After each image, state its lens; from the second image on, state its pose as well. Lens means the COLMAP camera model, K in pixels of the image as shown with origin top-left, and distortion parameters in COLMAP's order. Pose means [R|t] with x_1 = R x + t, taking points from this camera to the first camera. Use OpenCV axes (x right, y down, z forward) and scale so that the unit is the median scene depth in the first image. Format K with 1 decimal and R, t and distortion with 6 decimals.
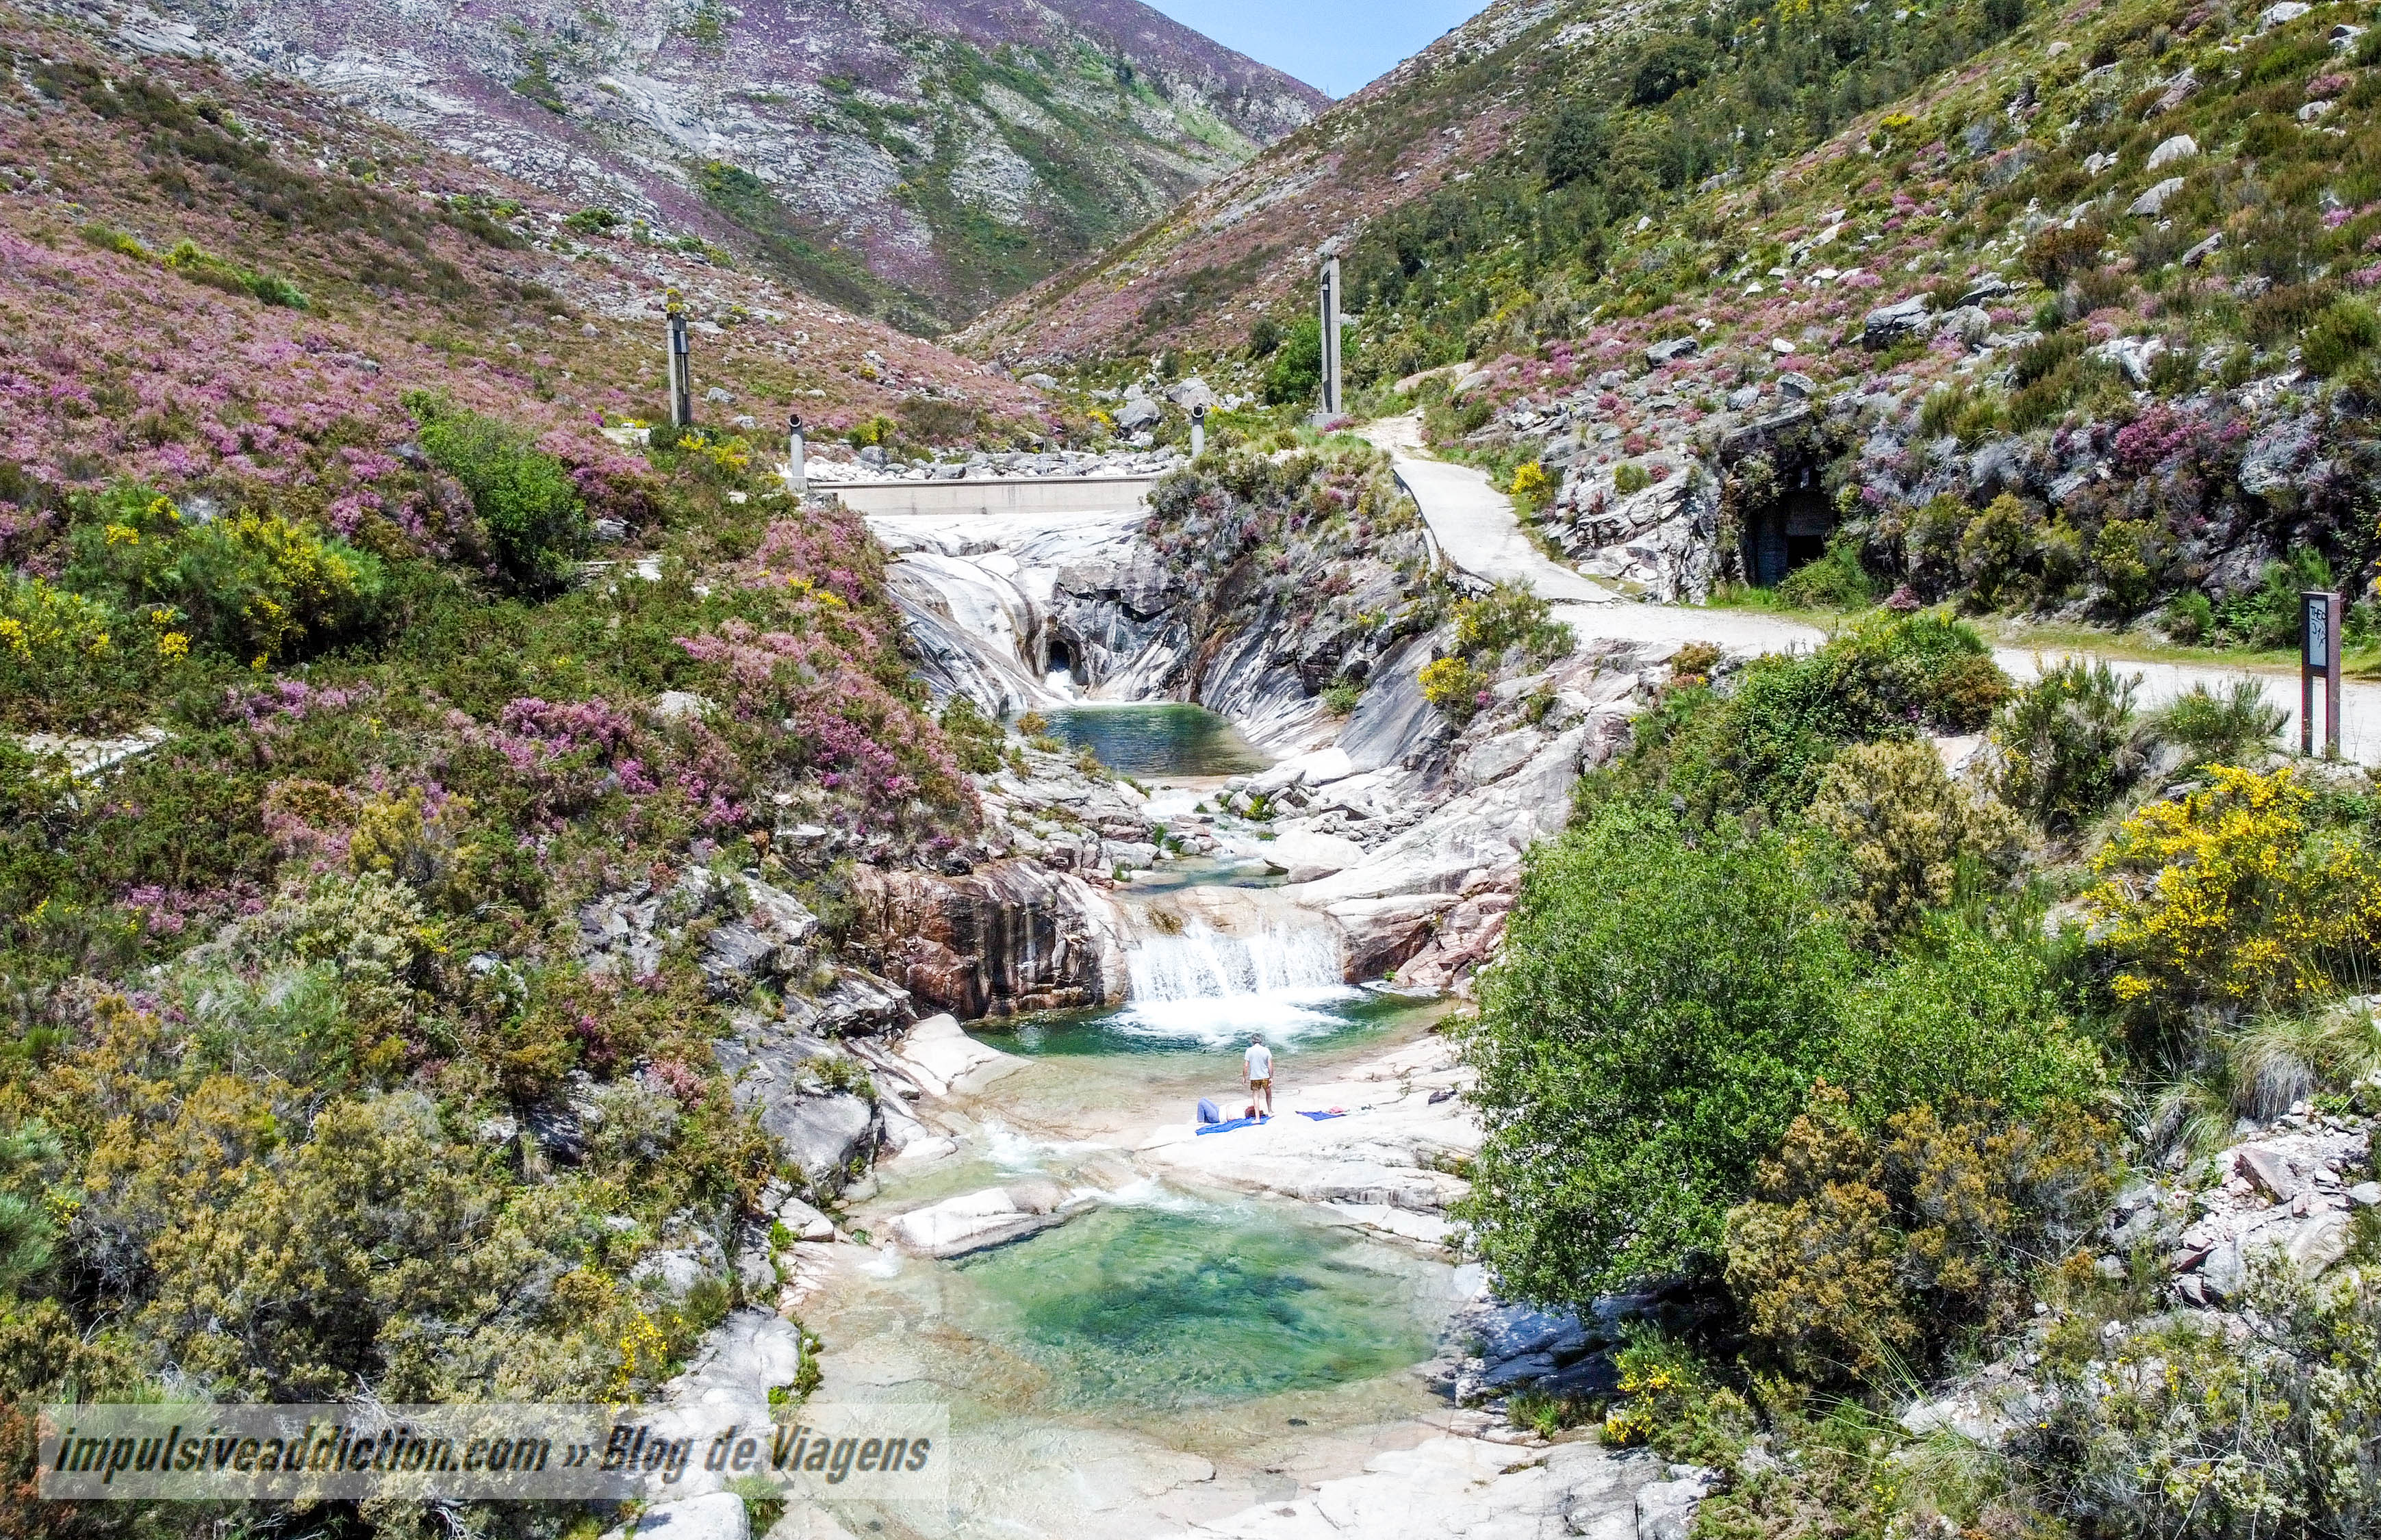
lens RADIAL K [[2052.7, 0, 1169.1], [0, 2052.7, 776.8], [0, 0, 1]] dist [0.001037, -0.012246]
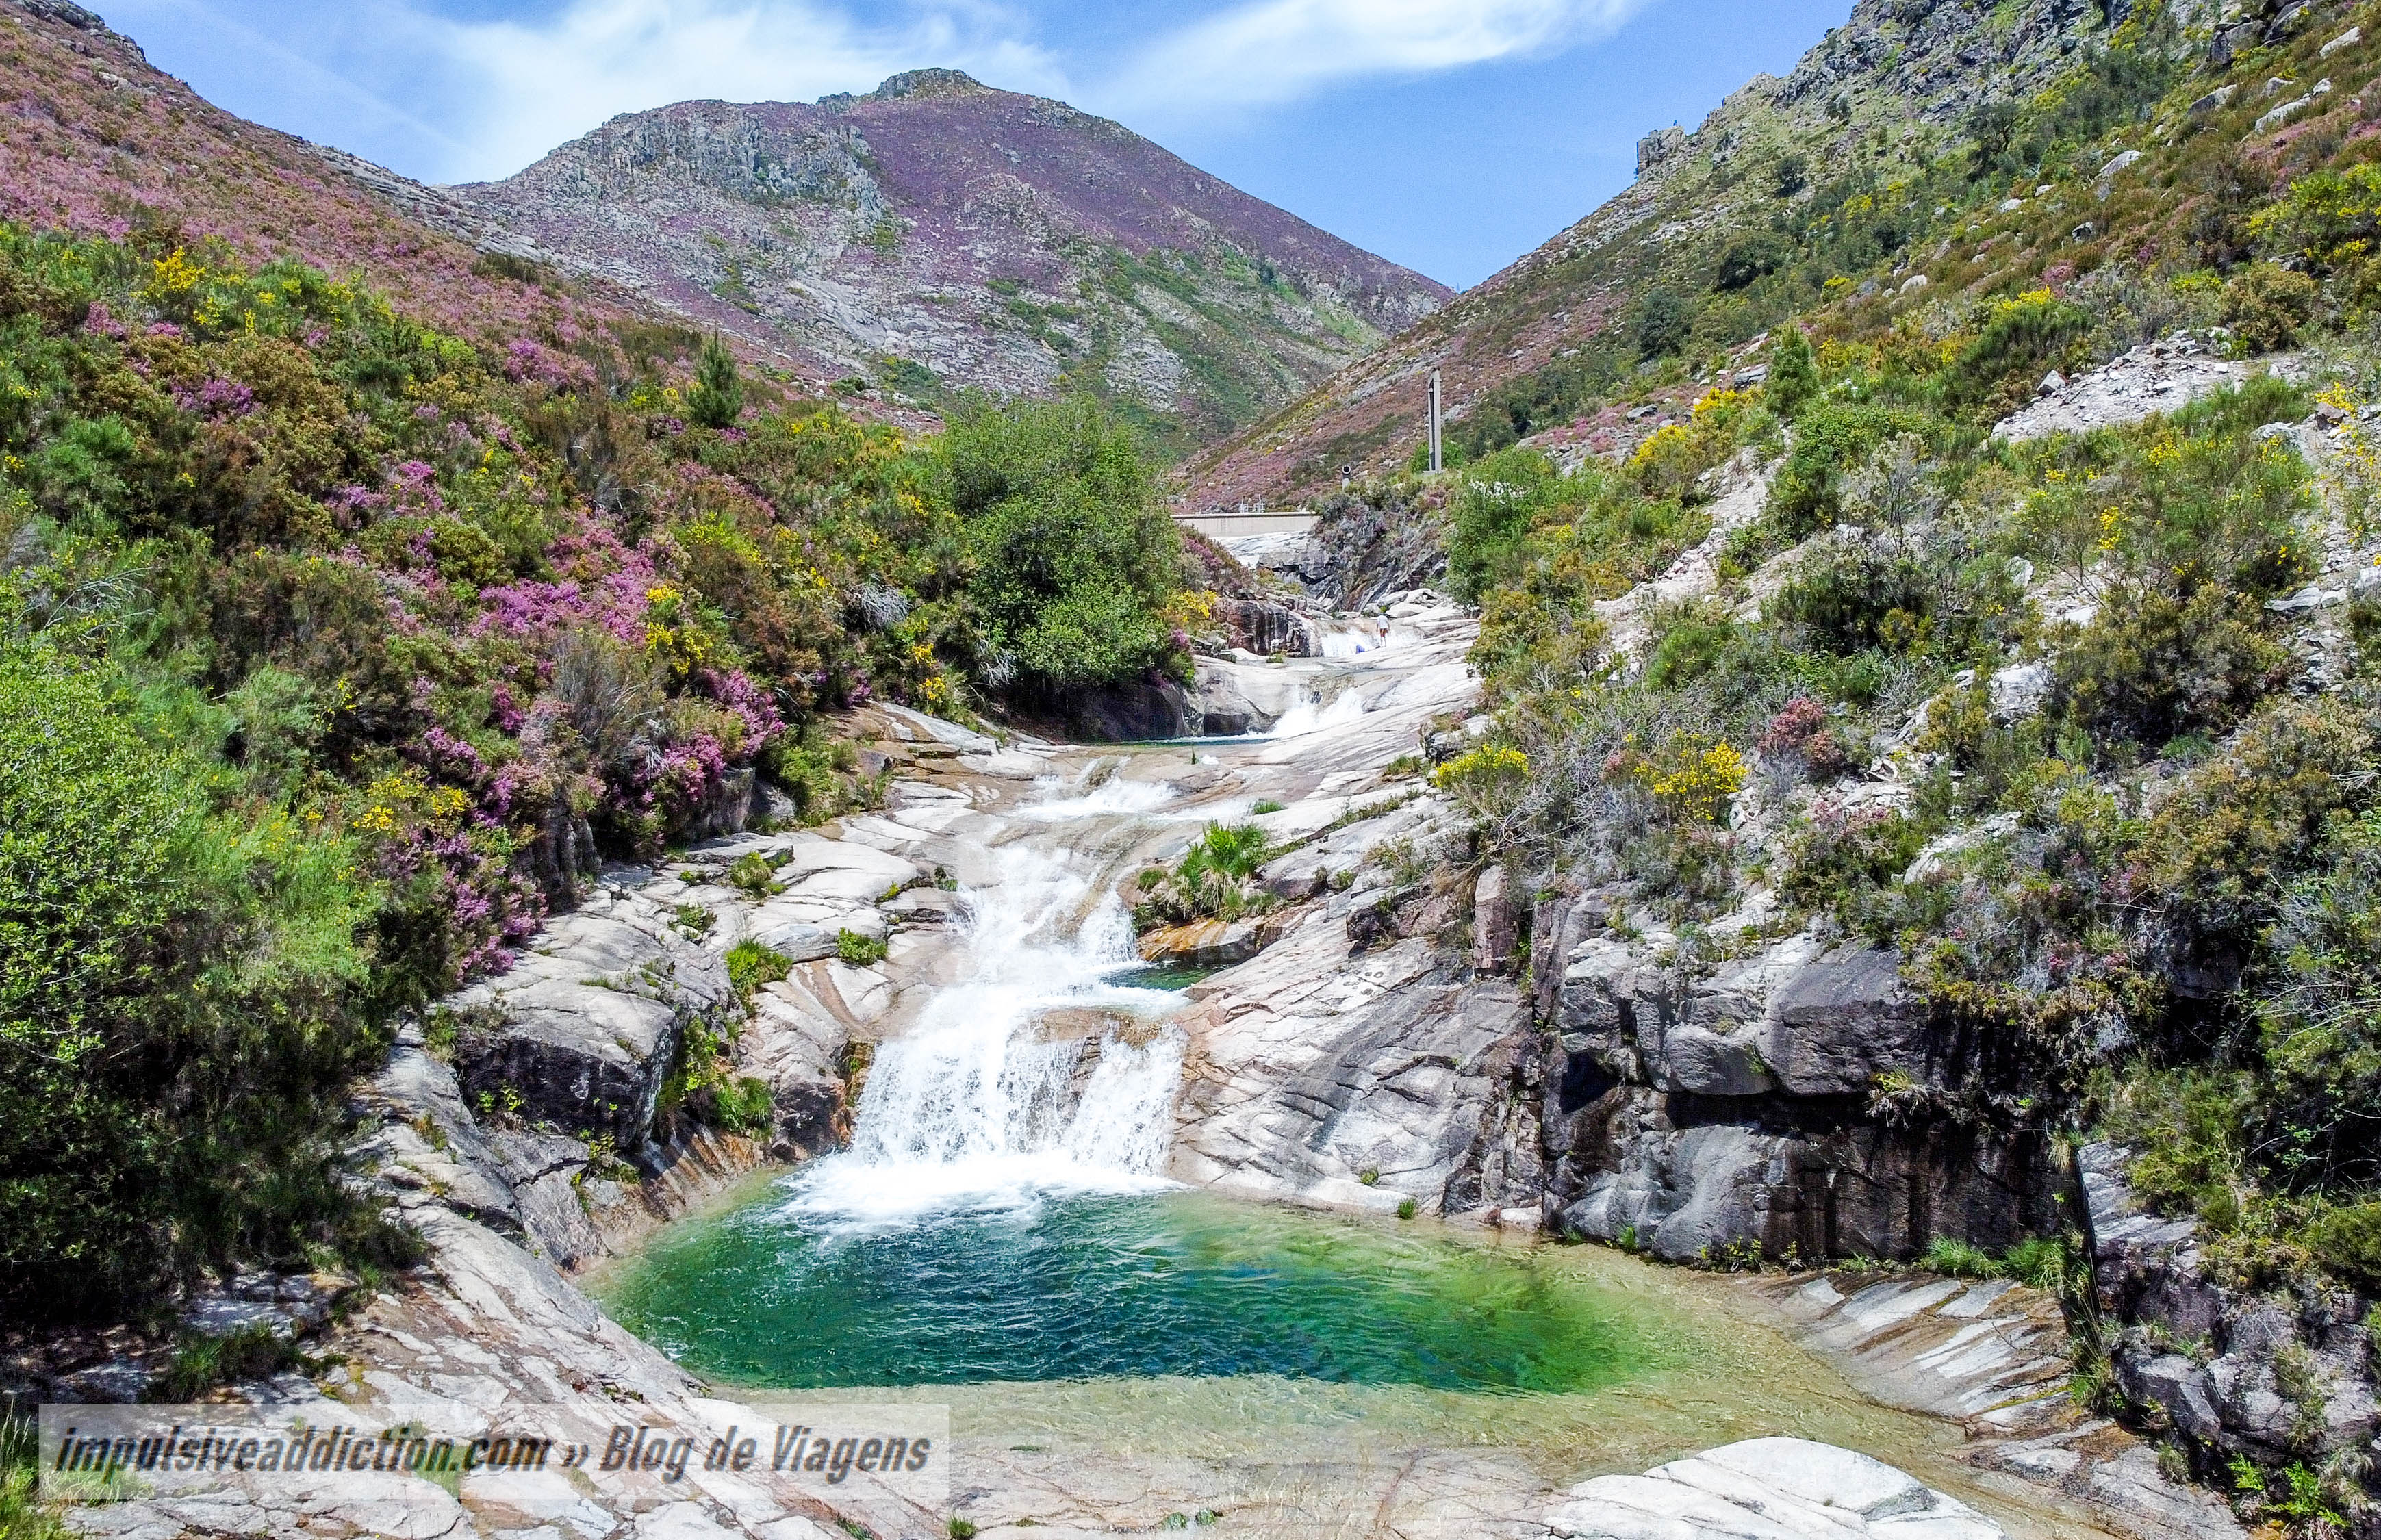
lens RADIAL K [[2052.7, 0, 1180.4], [0, 2052.7, 778.3], [0, 0, 1]] dist [0.001037, -0.012246]
pose [[0.998193, 0.003708, -0.059967, -0.003473], [-0.009125, 0.995872, -0.090309, 0.039237], [0.059384, 0.090693, 0.994107, -0.103778]]
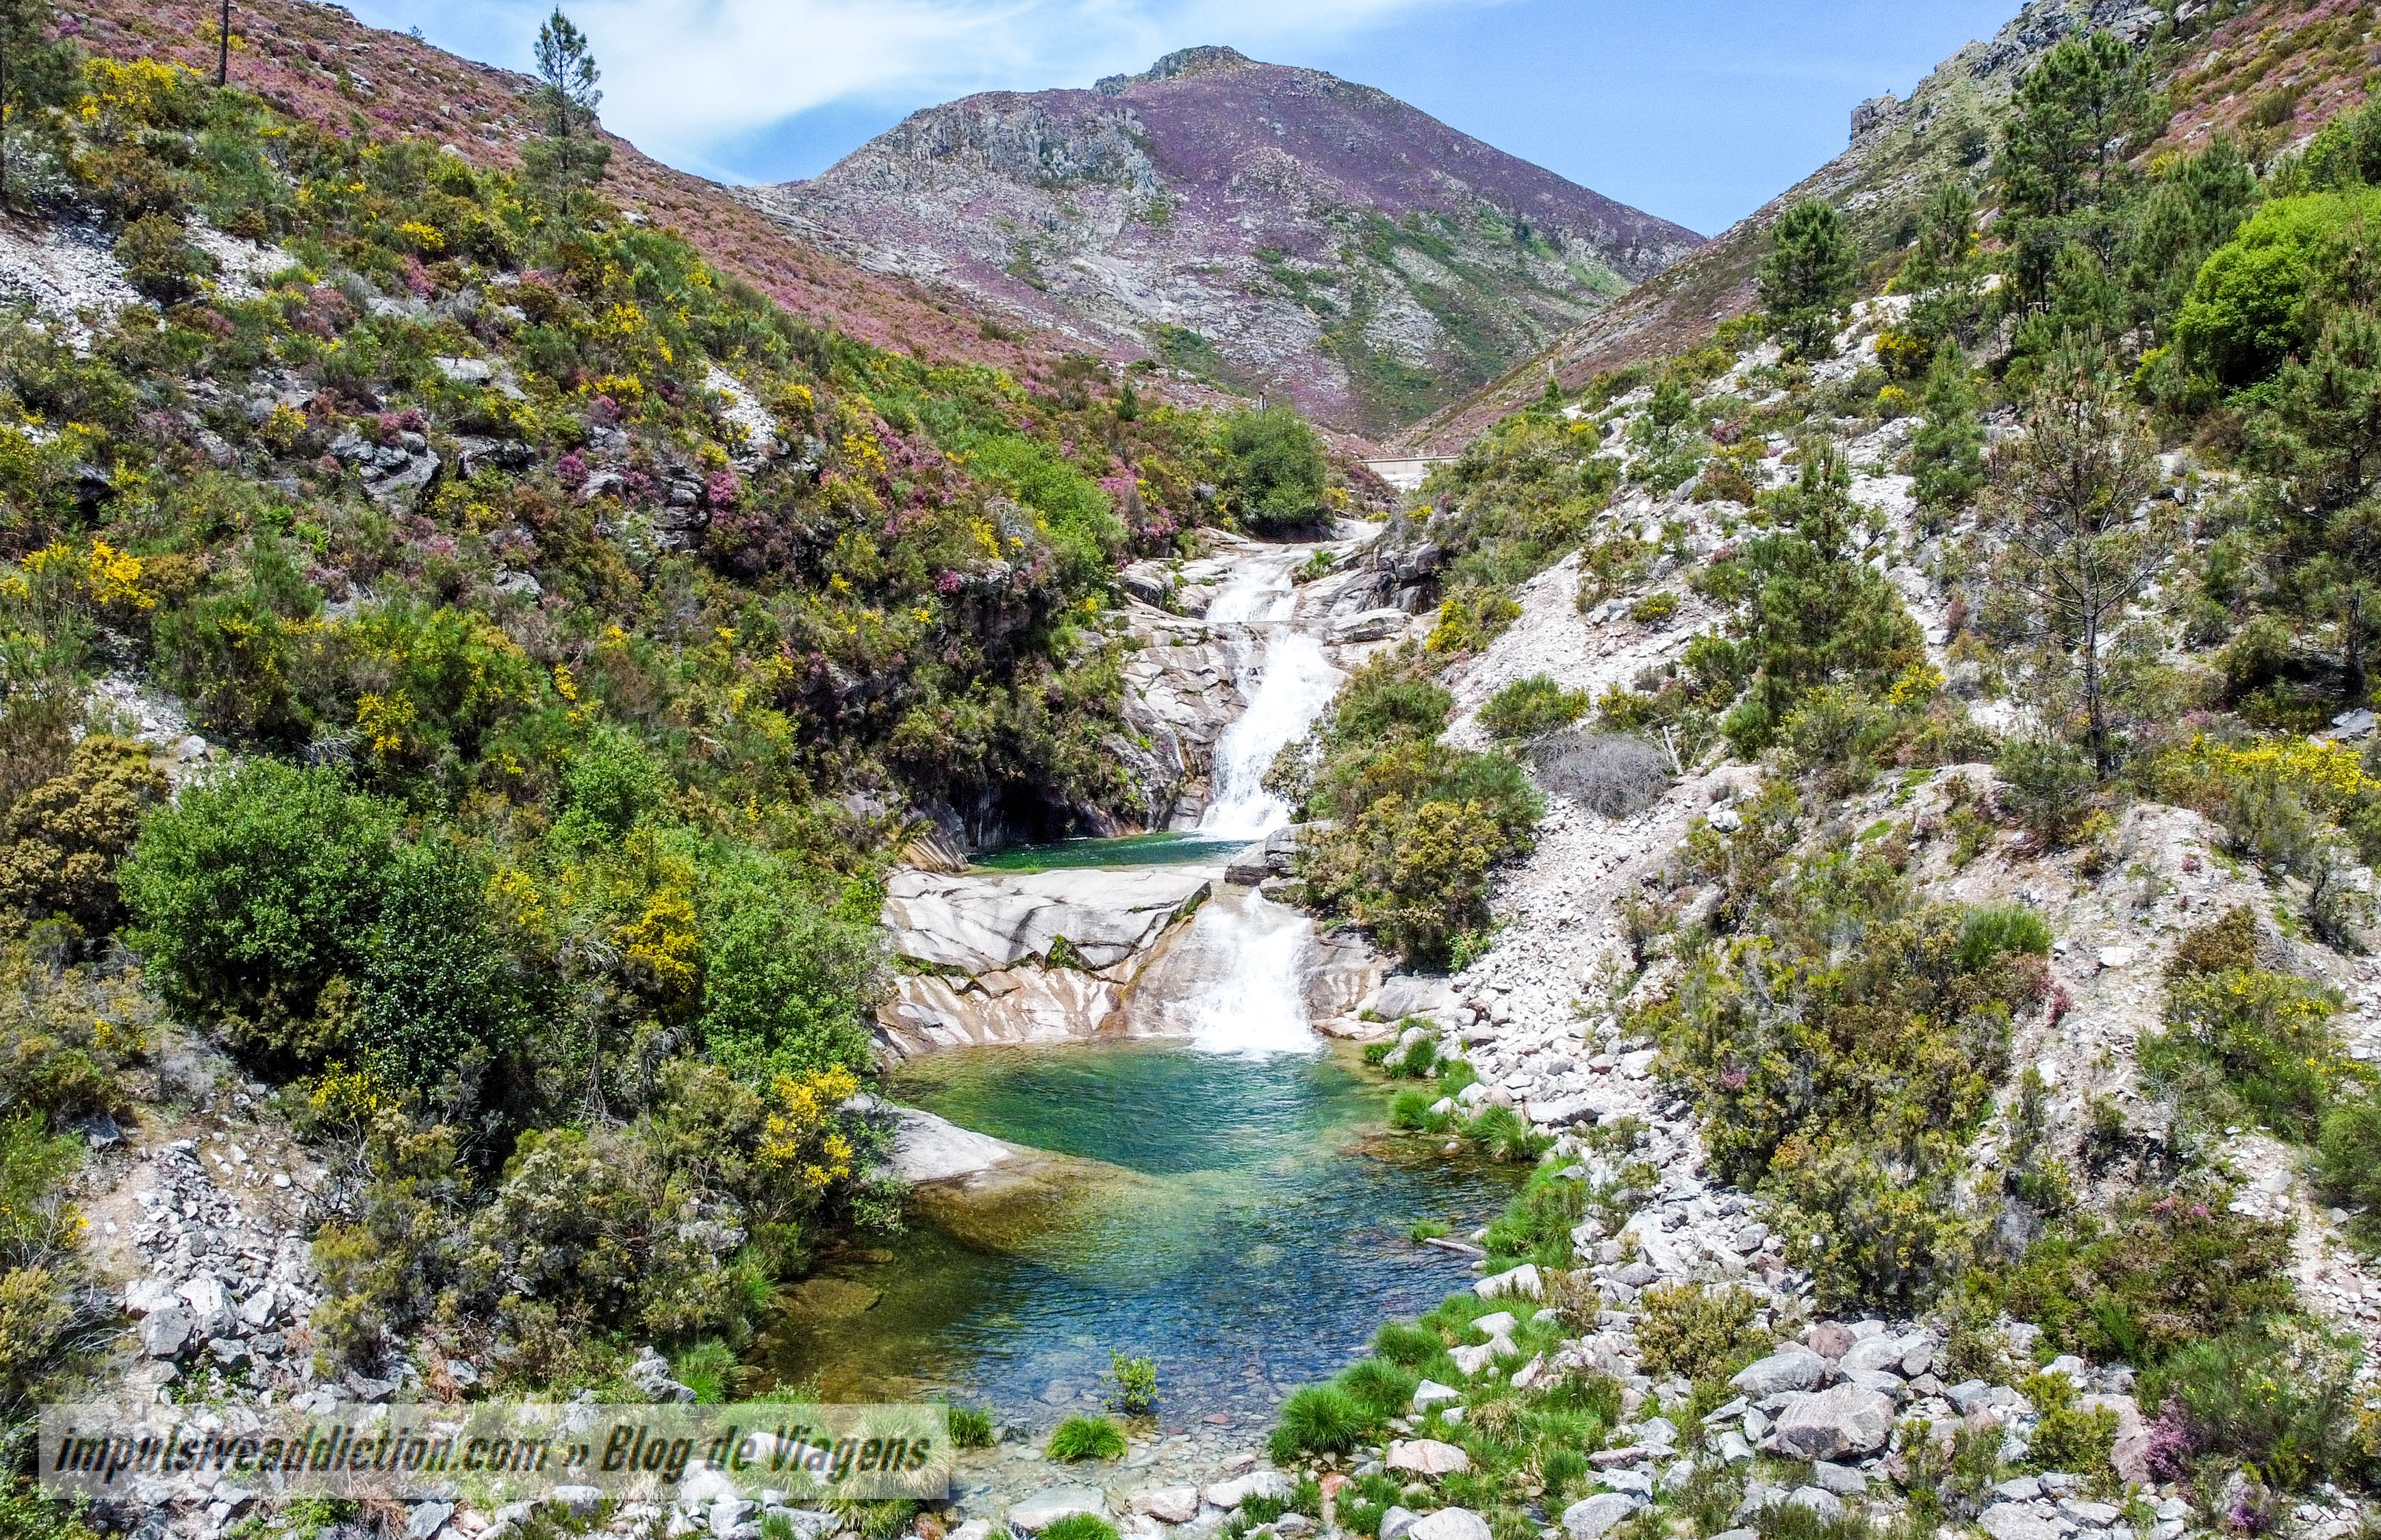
lens RADIAL K [[2052.7, 0, 1140.9], [0, 2052.7, 773.0], [0, 0, 1]] dist [0.001037, -0.012246]
pose [[0.978160, 0.005870, -0.207770, 0.023161], [-0.020698, 0.997383, -0.069267, 0.077153], [0.206820, 0.072055, 0.975722, -0.264964]]
